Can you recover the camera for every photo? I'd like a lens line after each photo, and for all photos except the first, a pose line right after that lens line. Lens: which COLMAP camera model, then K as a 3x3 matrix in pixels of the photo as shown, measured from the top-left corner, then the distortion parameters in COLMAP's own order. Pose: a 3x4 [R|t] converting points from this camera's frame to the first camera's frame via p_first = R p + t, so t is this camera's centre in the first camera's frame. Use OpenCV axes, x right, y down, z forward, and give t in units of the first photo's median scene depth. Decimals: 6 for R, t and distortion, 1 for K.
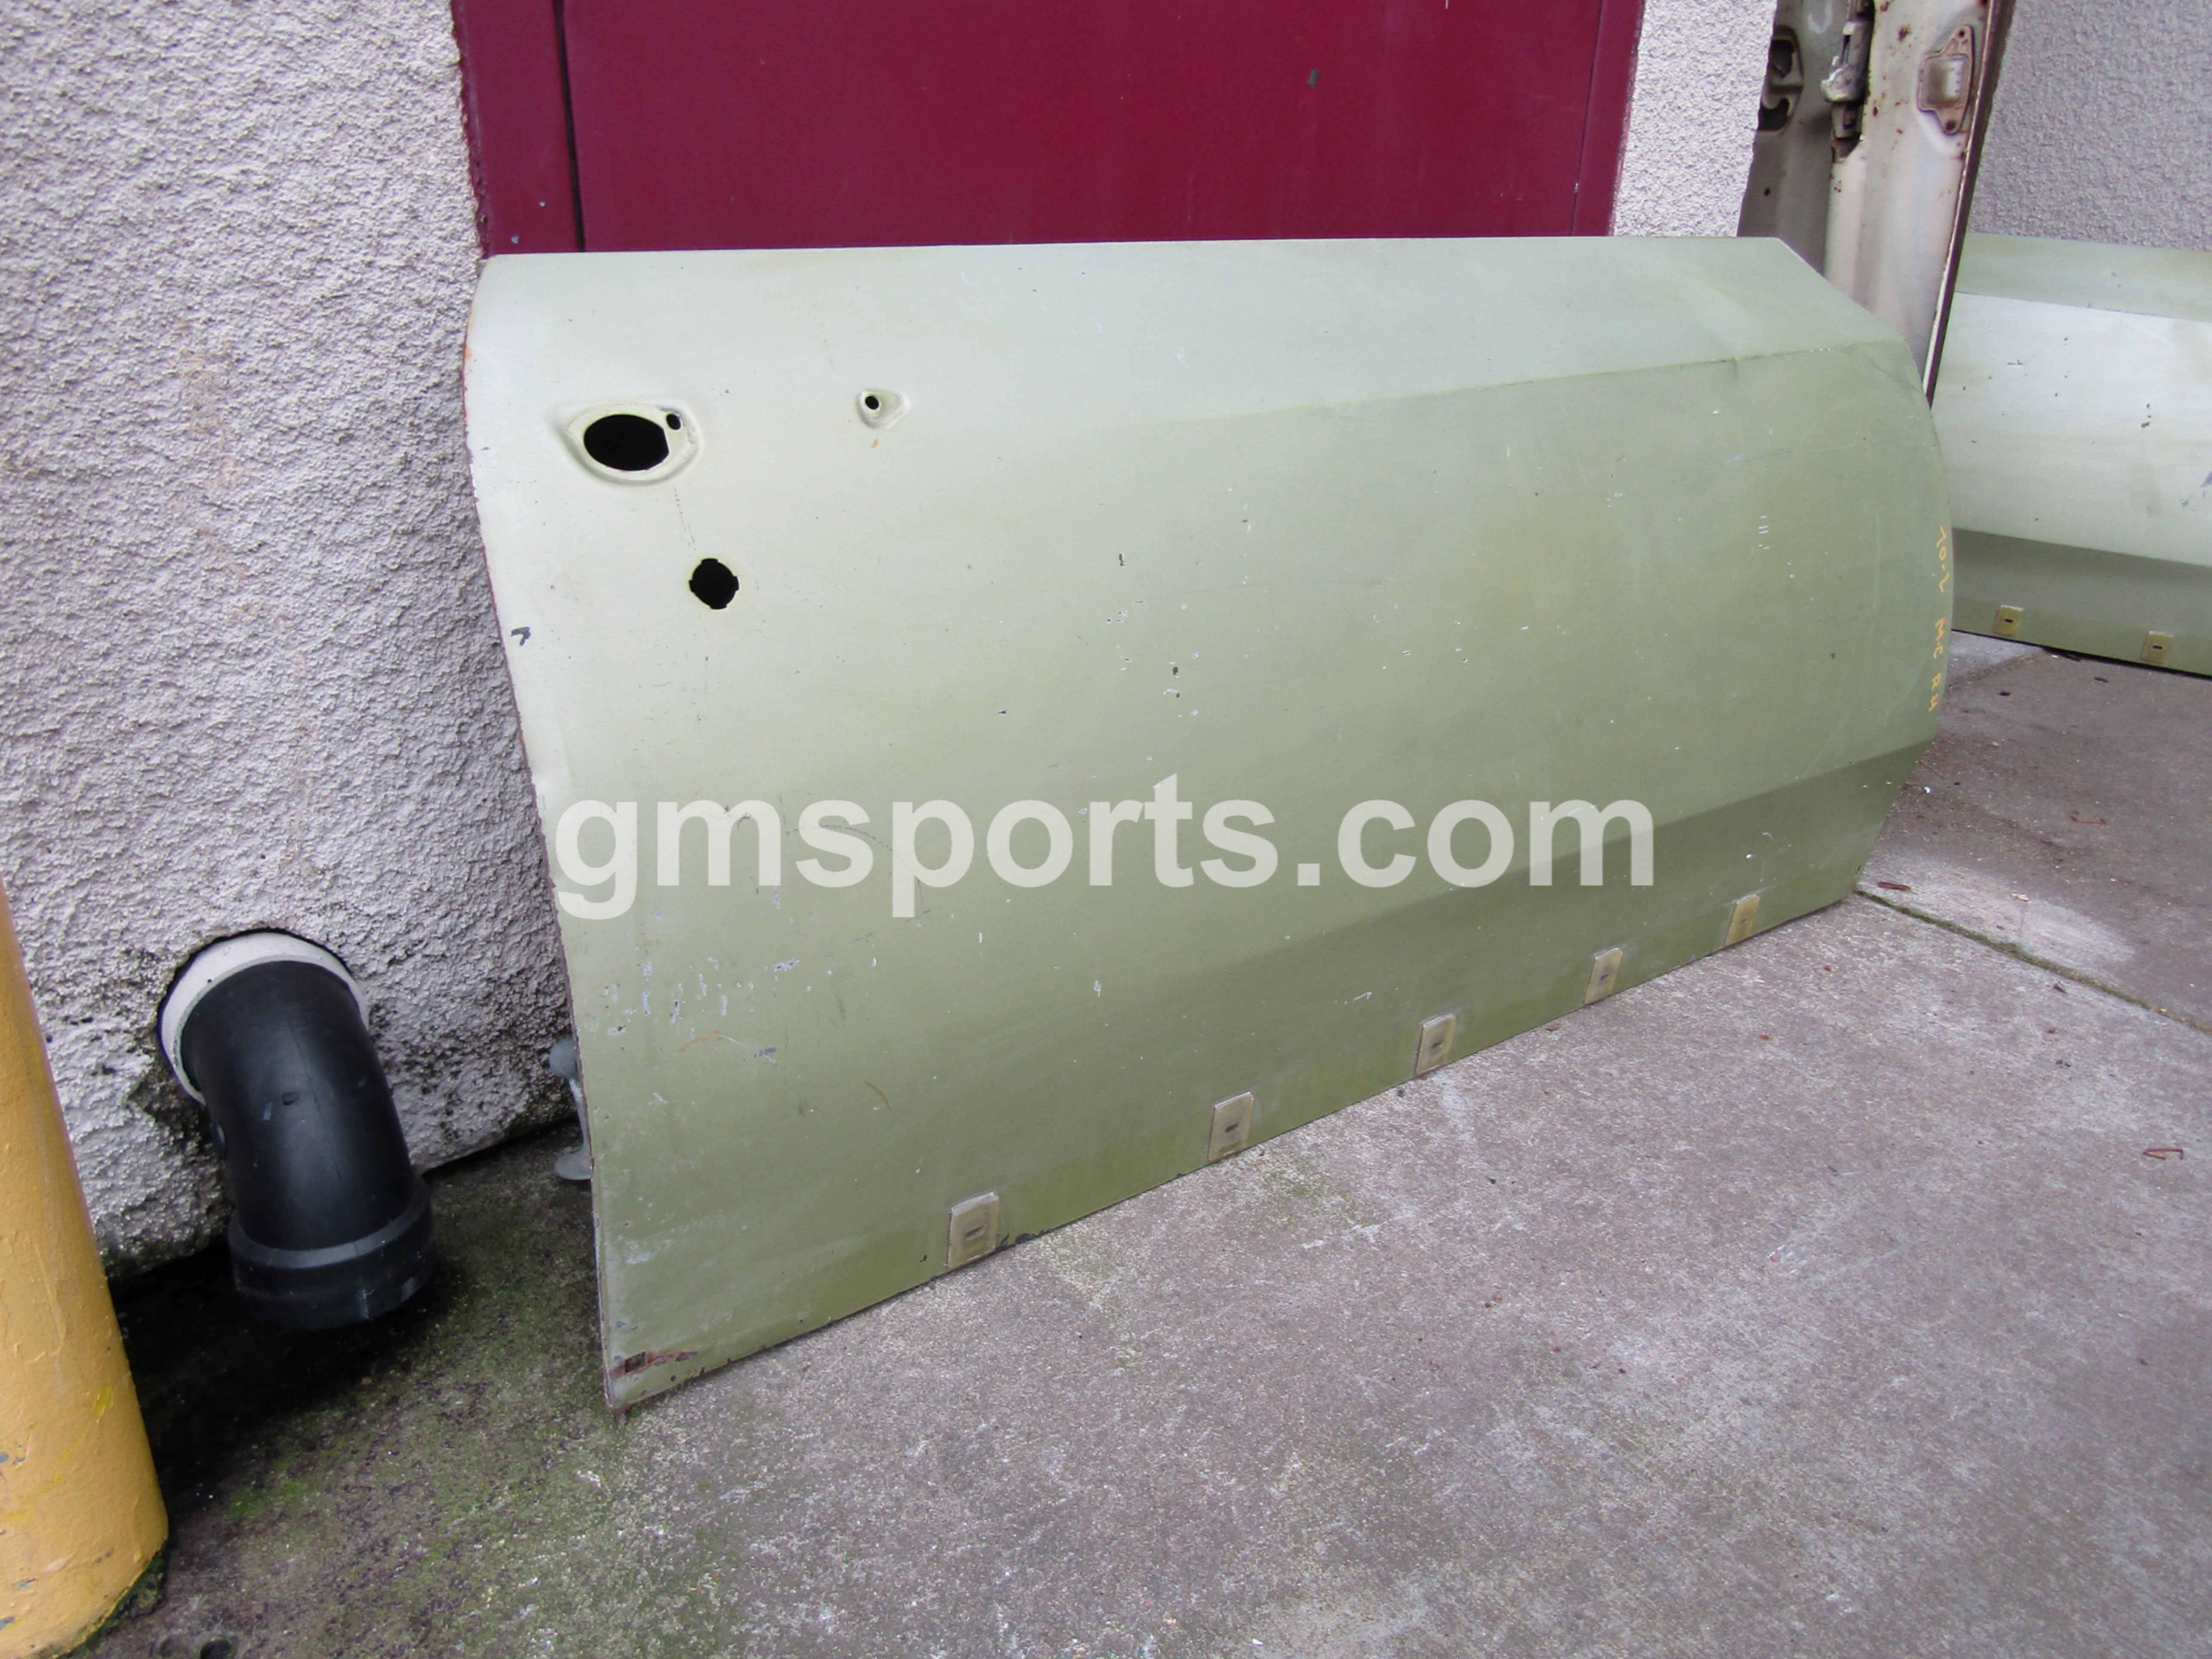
lens RADIAL K [[1571.2, 0, 1101.8], [0, 1571.2, 836.4], [0, 0, 1]] dist [-0.005062, -0.003026]
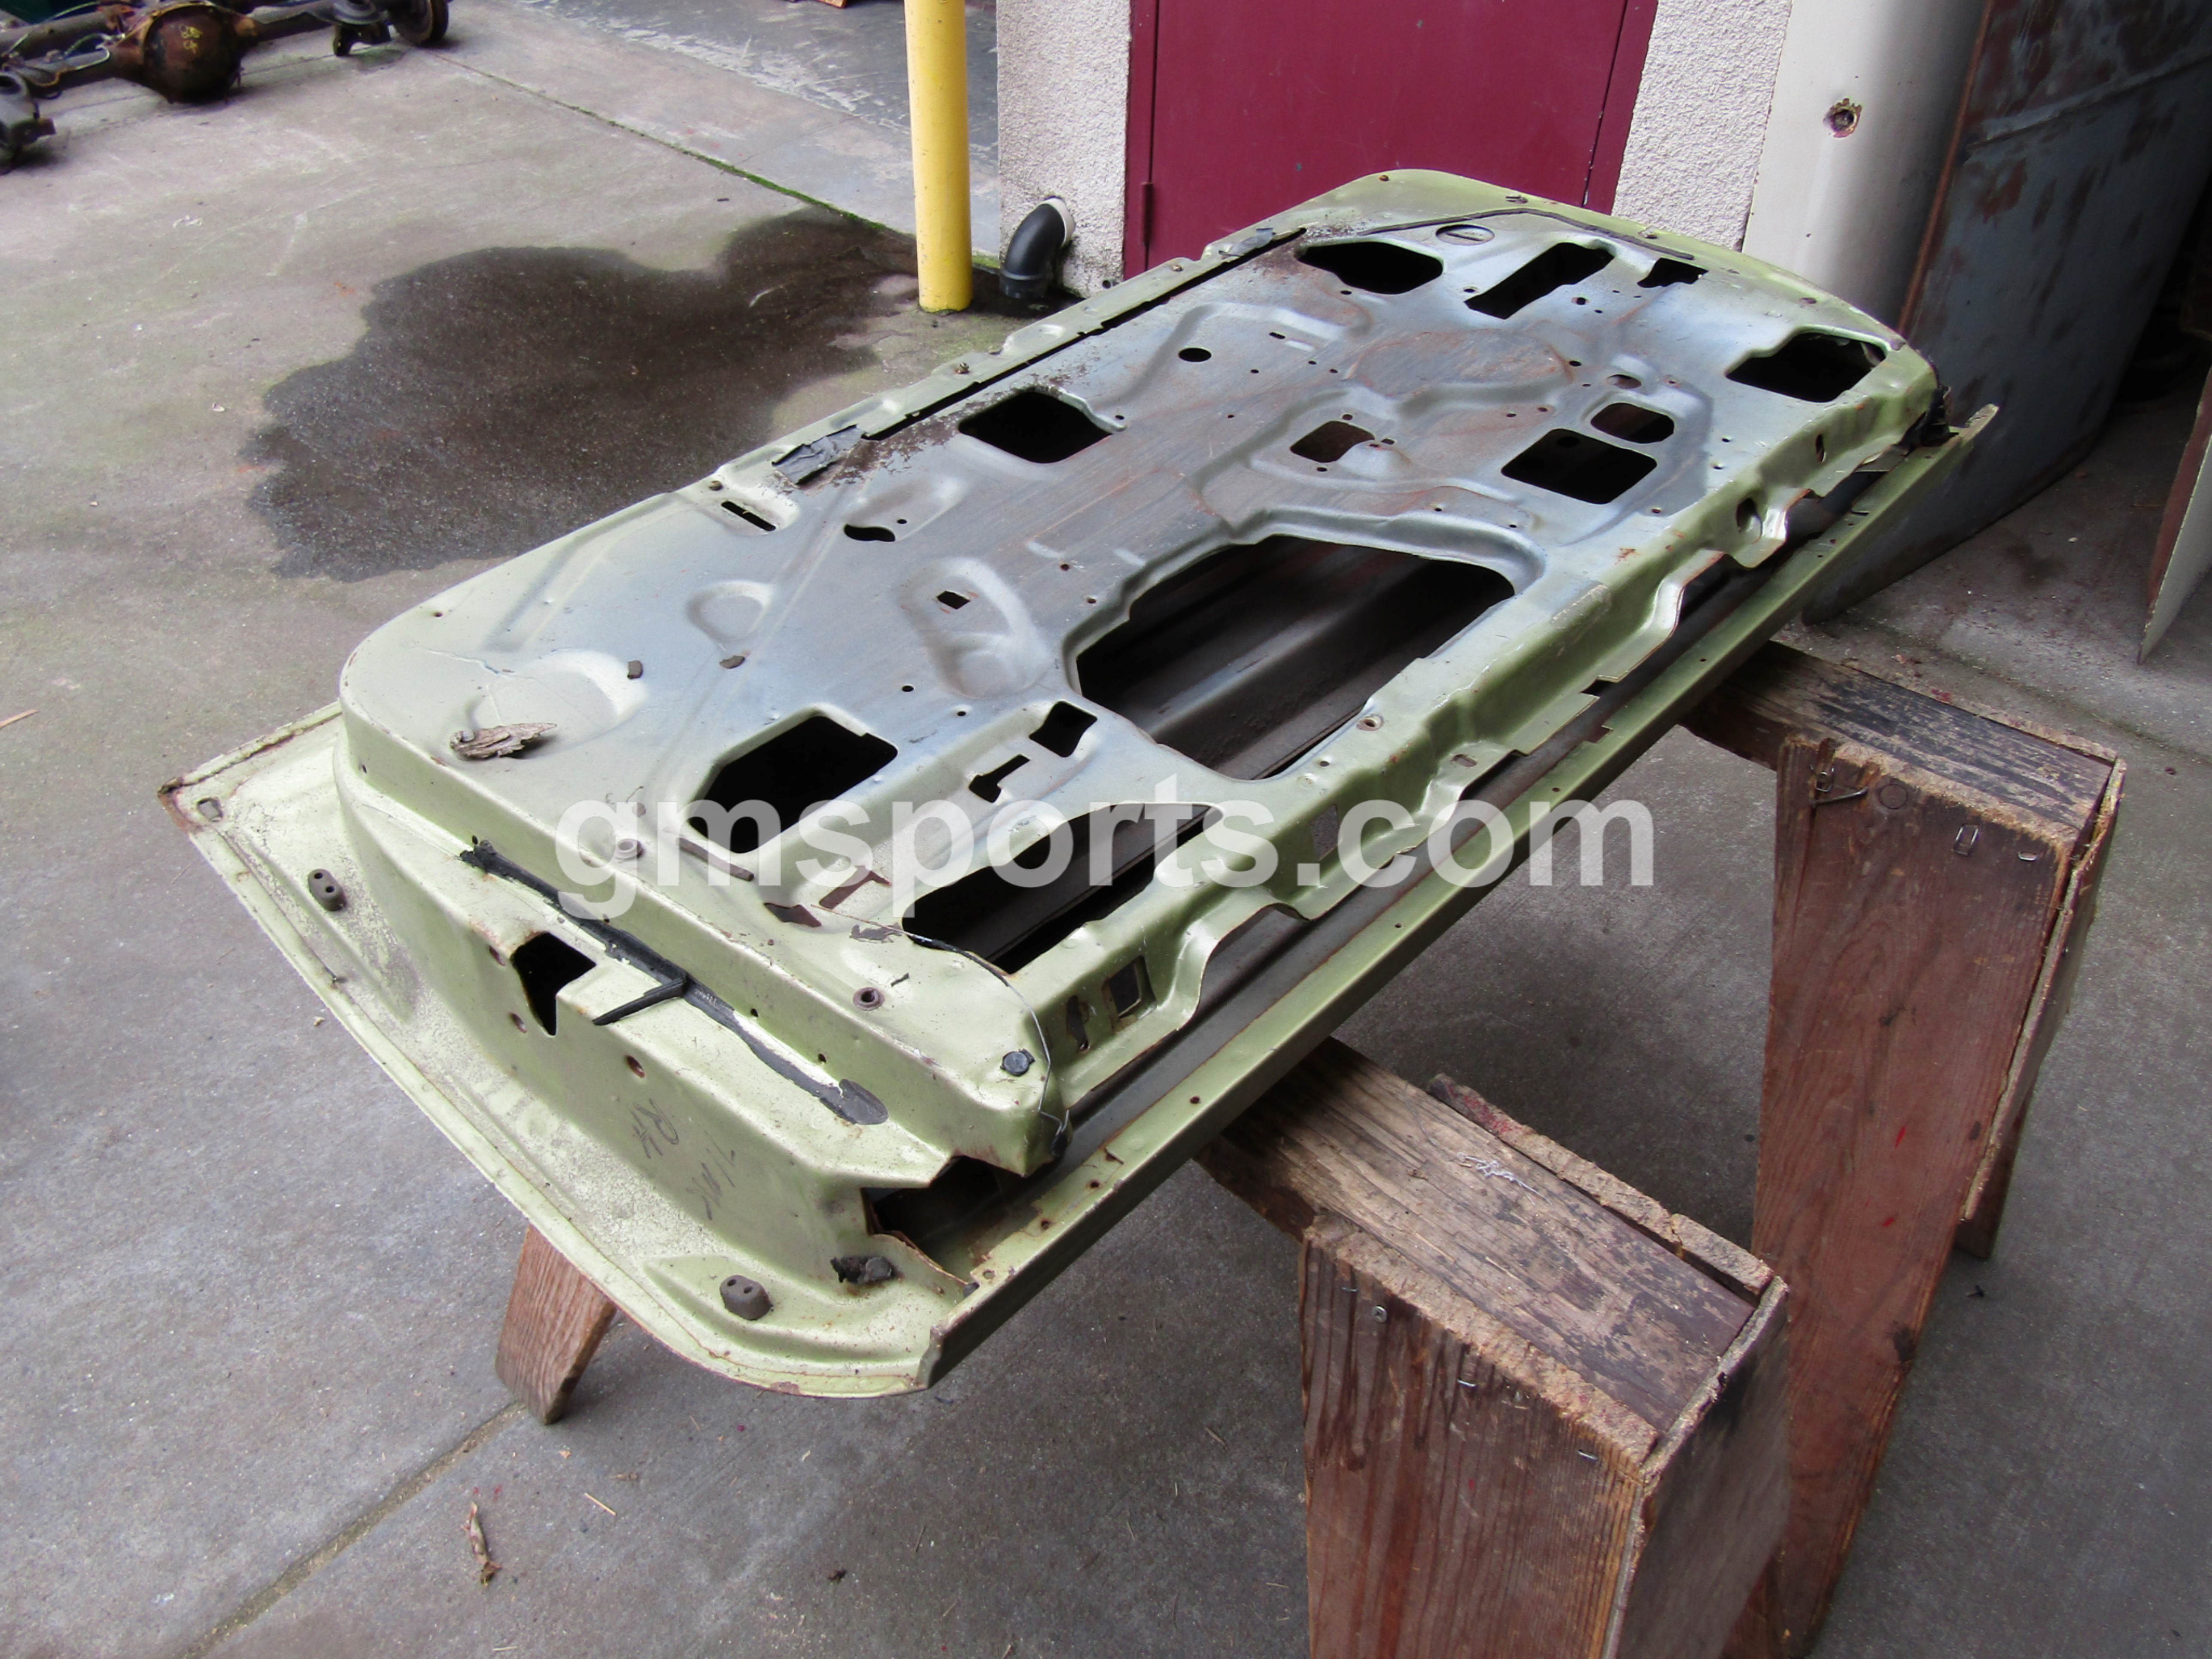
lens RADIAL K [[1571.2, 0, 1093.5], [0, 1571.2, 832.0], [0, 0, 1]] dist [-0.005062, -0.003026]
pose [[0.173709, 0.616786, -0.767724, 3.505475], [-0.415844, 0.752605, 0.510548, -0.803752], [0.892692, 0.230567, 0.387222, -0.006230]]
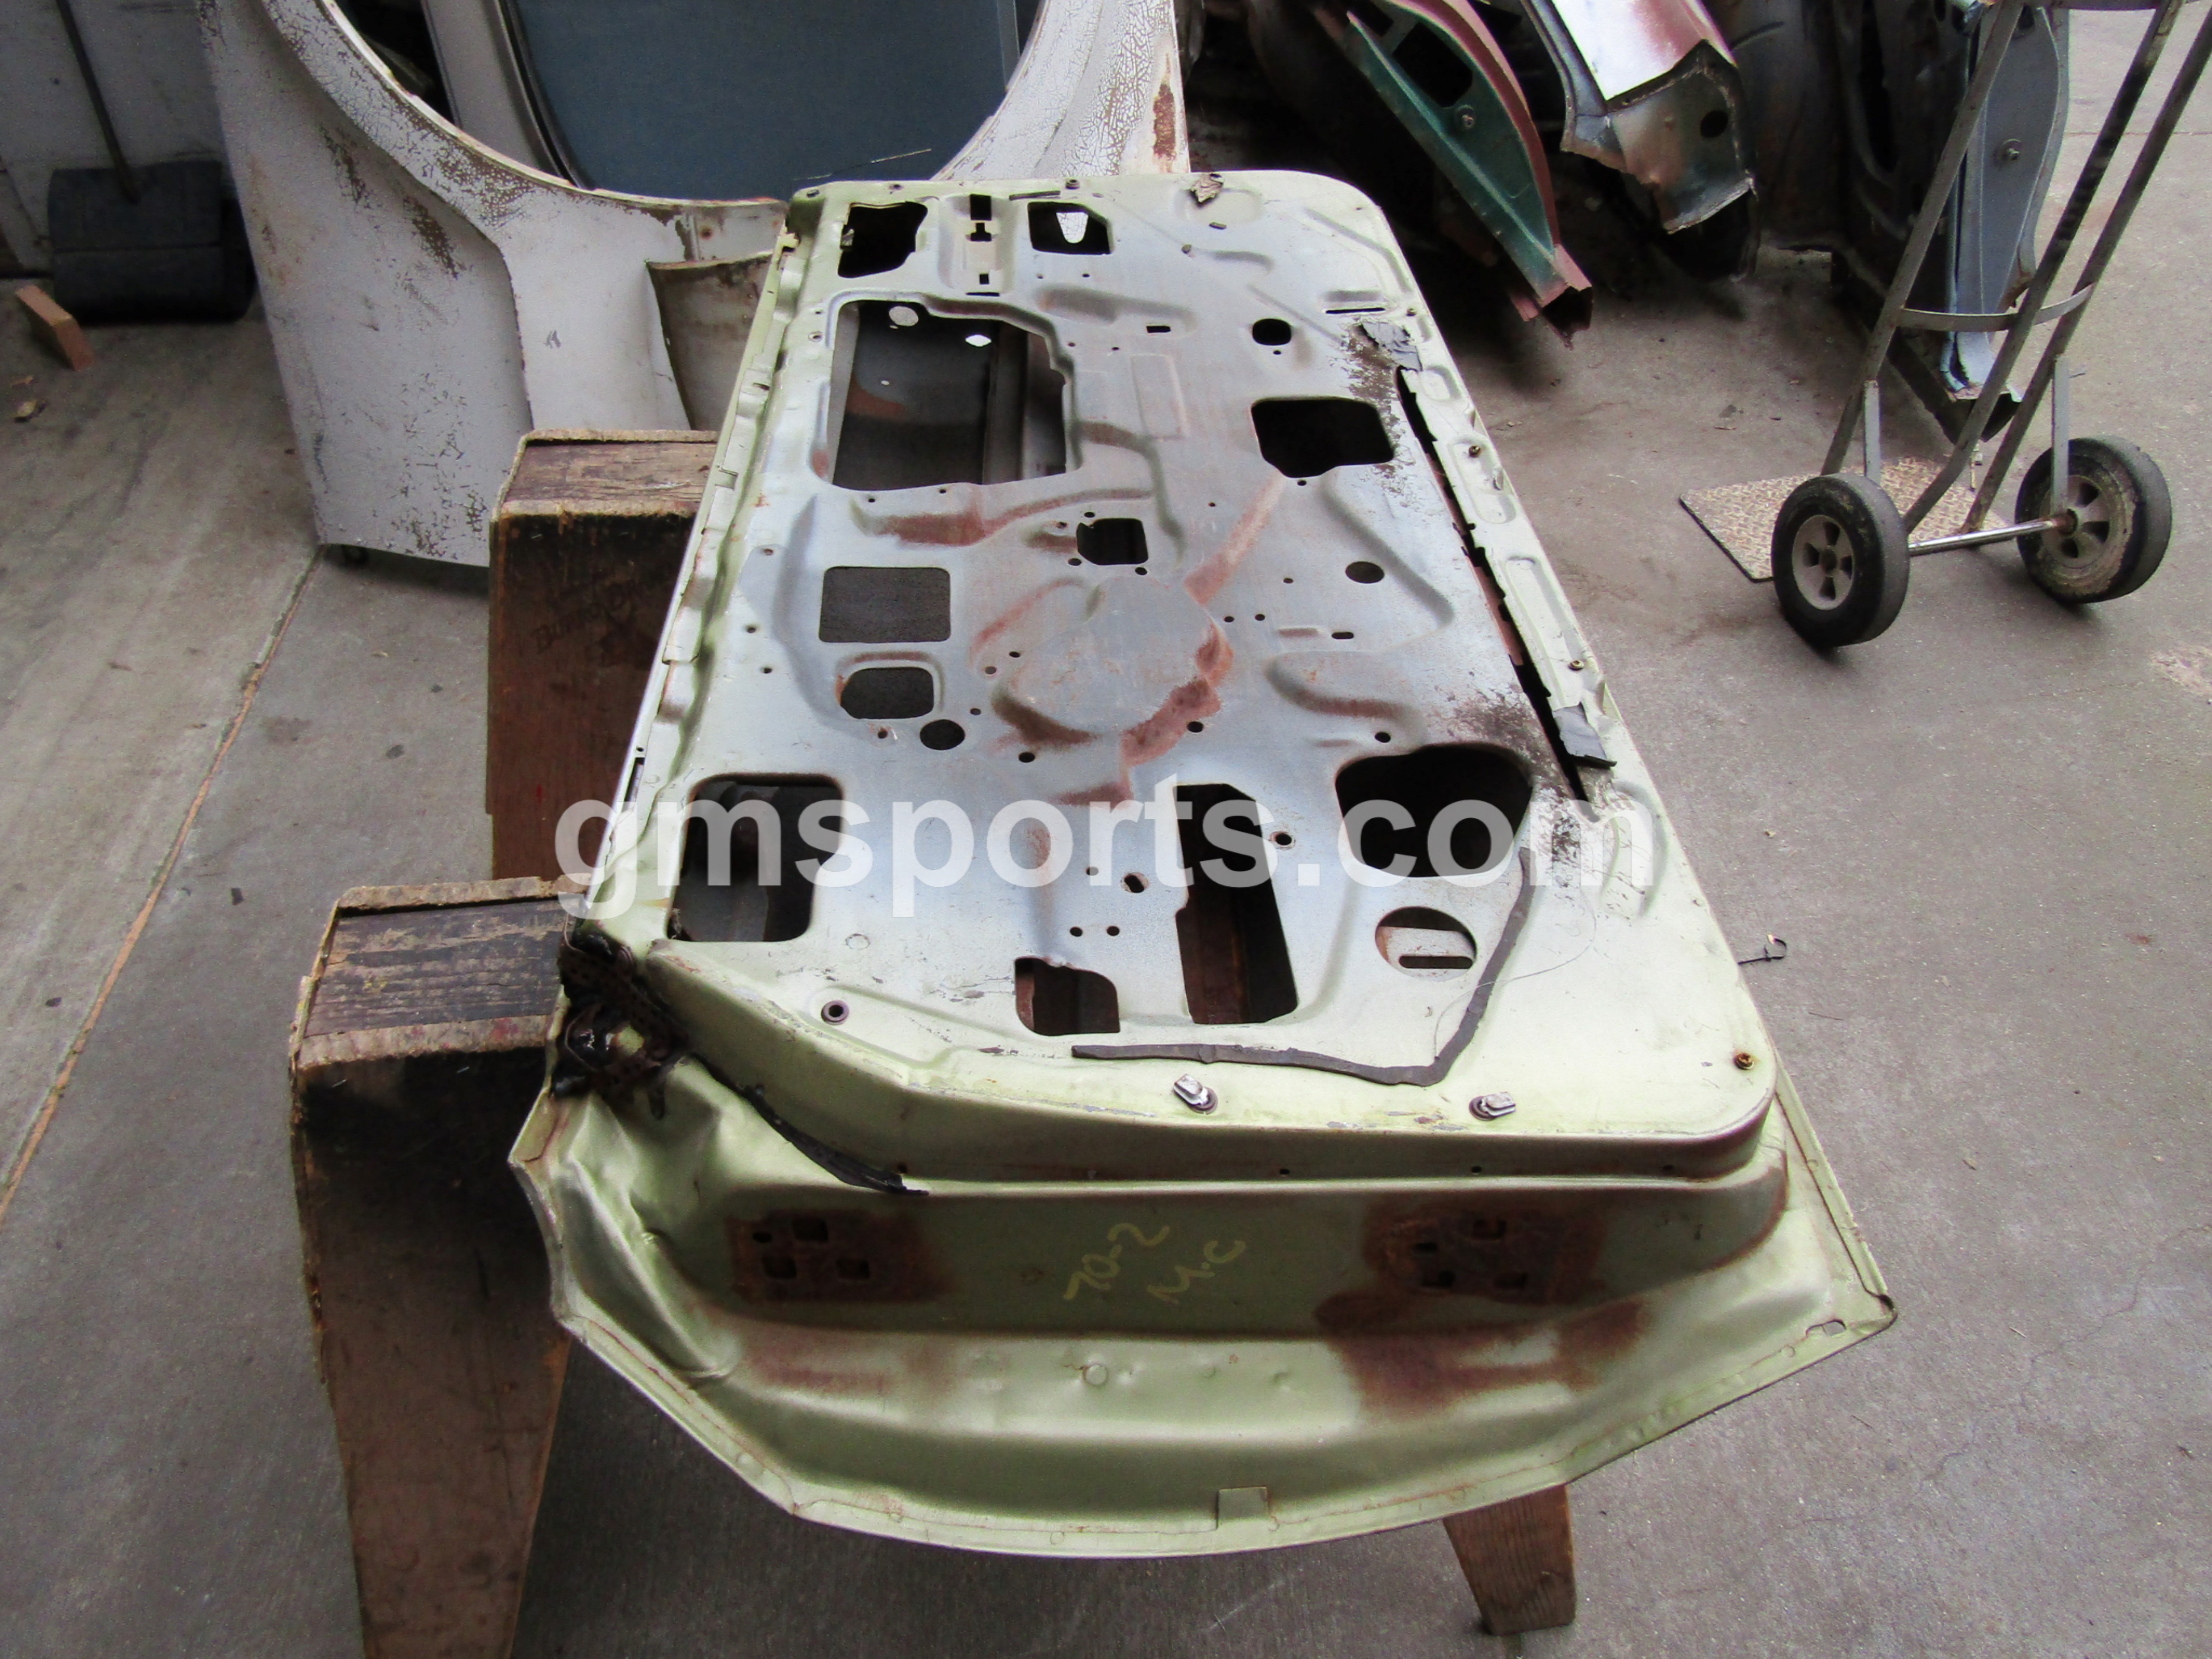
lens RADIAL K [[1571.2, 0, 1095.4], [0, 1571.2, 850.1], [0, 0, 1]] dist [-0.005062, -0.003026]
pose [[-0.821379, -0.438848, 0.364346, 1.743575], [0.192633, 0.387813, 0.901384, -1.514186], [-0.536869, 0.810563, -0.234005, 1.130859]]
